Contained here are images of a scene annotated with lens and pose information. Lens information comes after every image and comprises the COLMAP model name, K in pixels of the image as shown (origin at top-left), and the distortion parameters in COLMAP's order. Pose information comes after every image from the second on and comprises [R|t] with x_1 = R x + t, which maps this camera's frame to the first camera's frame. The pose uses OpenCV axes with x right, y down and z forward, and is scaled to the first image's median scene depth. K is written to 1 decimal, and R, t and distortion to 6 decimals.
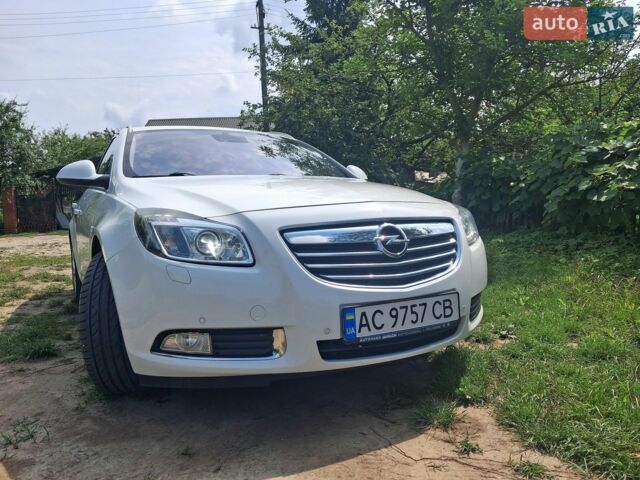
lens RADIAL K [[513.1, 0, 324.8], [0, 513.1, 238.2], [0, 0, 1]] dist [0.054999, -0.051692]
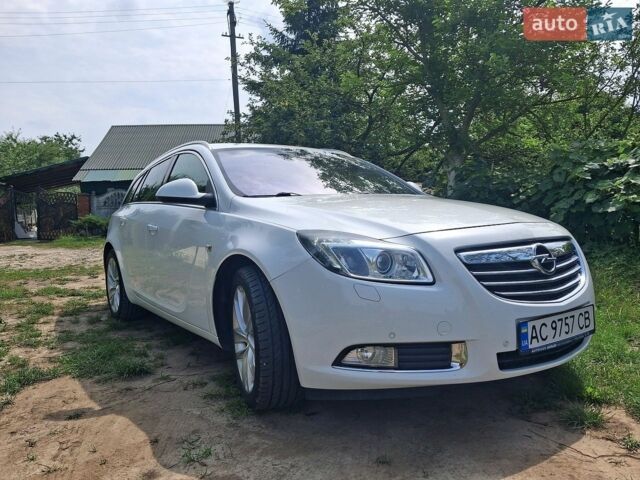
lens RADIAL K [[513.1, 0, 324.0], [0, 513.1, 238.7], [0, 0, 1]] dist [0.054999, -0.051692]
pose [[0.994222, -0.006549, 0.107145, -0.323637], [0.007746, 0.999912, -0.010760, -0.021406], [-0.107065, 0.011527, 0.994185, -0.033836]]
